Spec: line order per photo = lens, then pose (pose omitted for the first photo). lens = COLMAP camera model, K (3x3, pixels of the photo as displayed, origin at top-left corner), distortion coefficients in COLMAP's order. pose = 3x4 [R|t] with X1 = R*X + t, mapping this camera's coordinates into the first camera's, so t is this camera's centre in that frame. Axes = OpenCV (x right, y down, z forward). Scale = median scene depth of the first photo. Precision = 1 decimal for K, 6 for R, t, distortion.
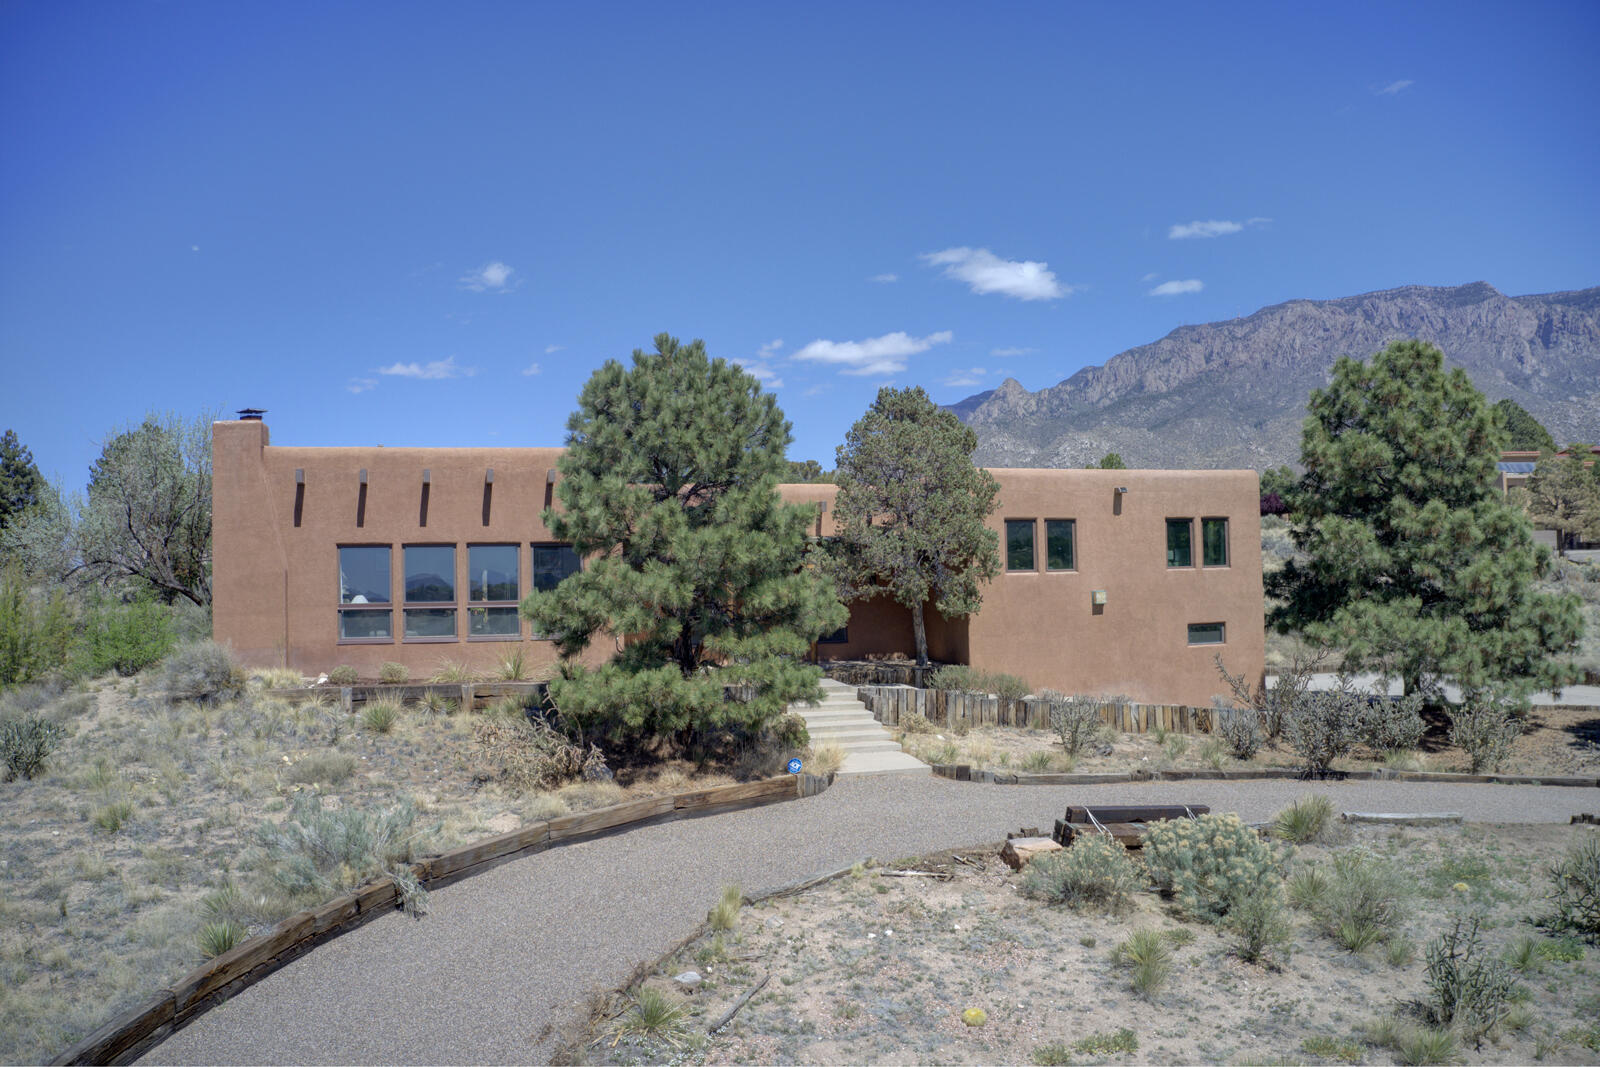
lens RADIAL K [[1286.4, 0, 800.0], [0, 1286.4, 533.5], [0, 0, 1]] dist [-0.192095, 0.007283]
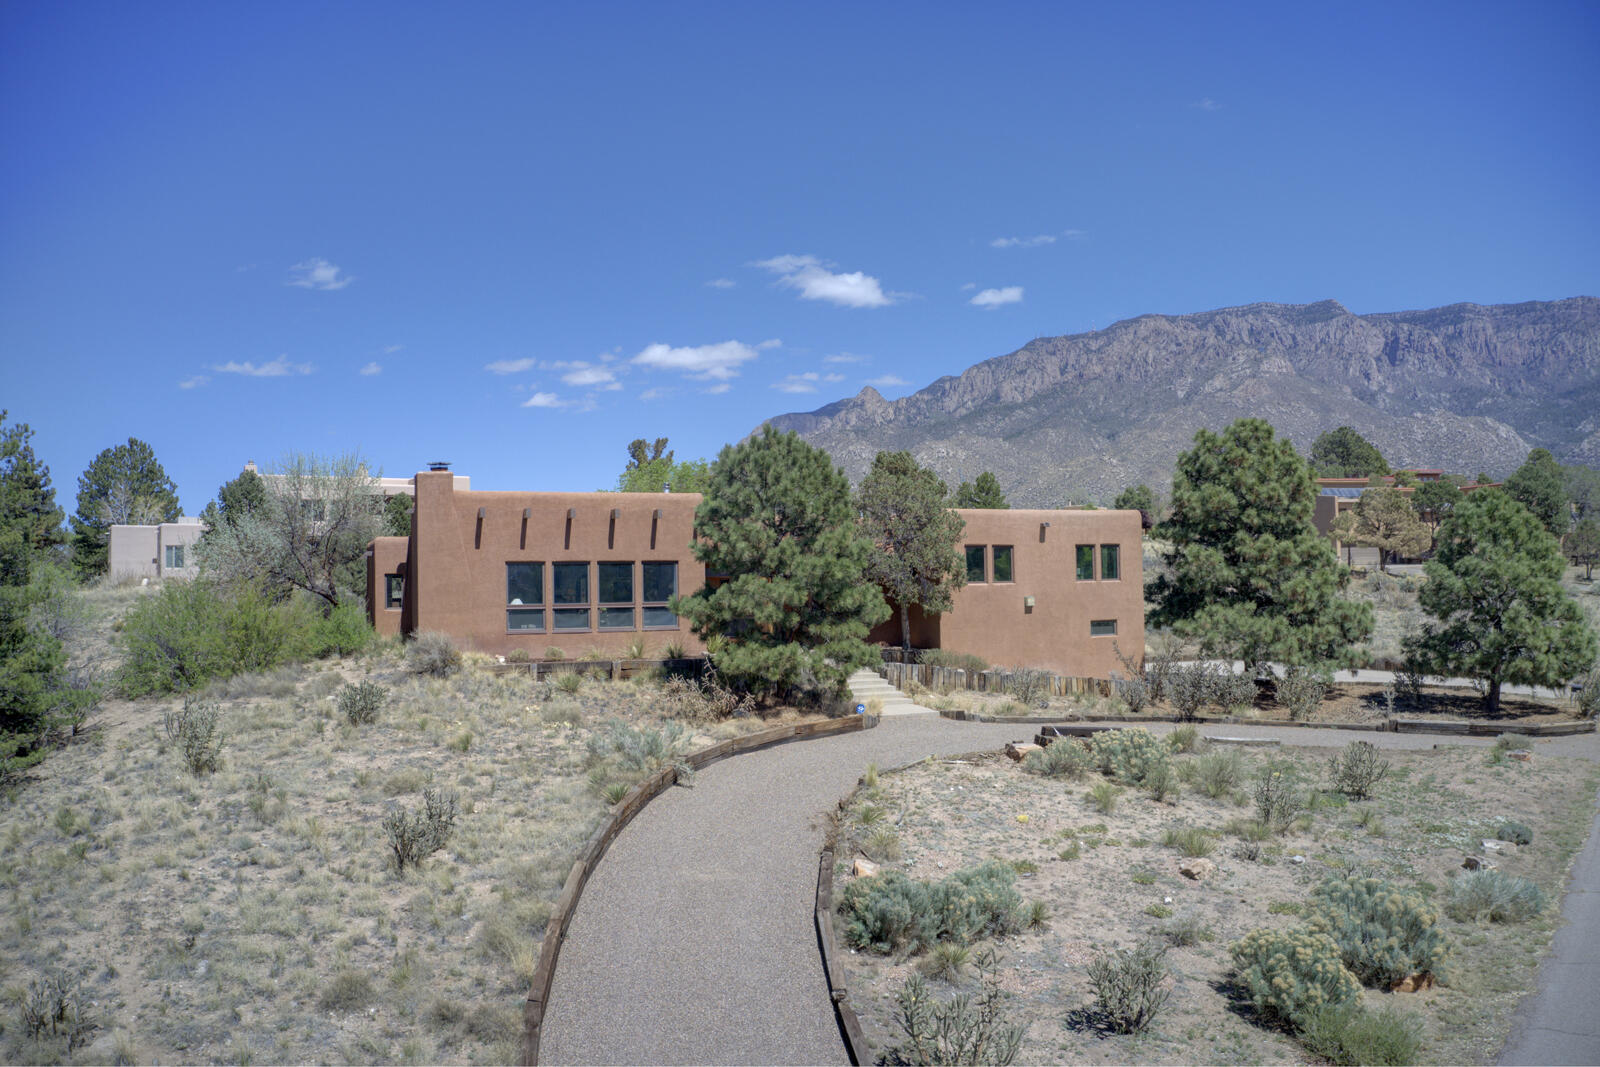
lens RADIAL K [[1286.4, 0, 800.0], [0, 1286.4, 533.5], [0, 0, 1]] dist [-0.192095, 0.007283]
pose [[0.993728, 0.008662, 0.111492, -0.187156], [-0.008190, 0.999955, -0.004696, -0.017196], [-0.111527, 0.003753, 0.993754, -0.399571]]
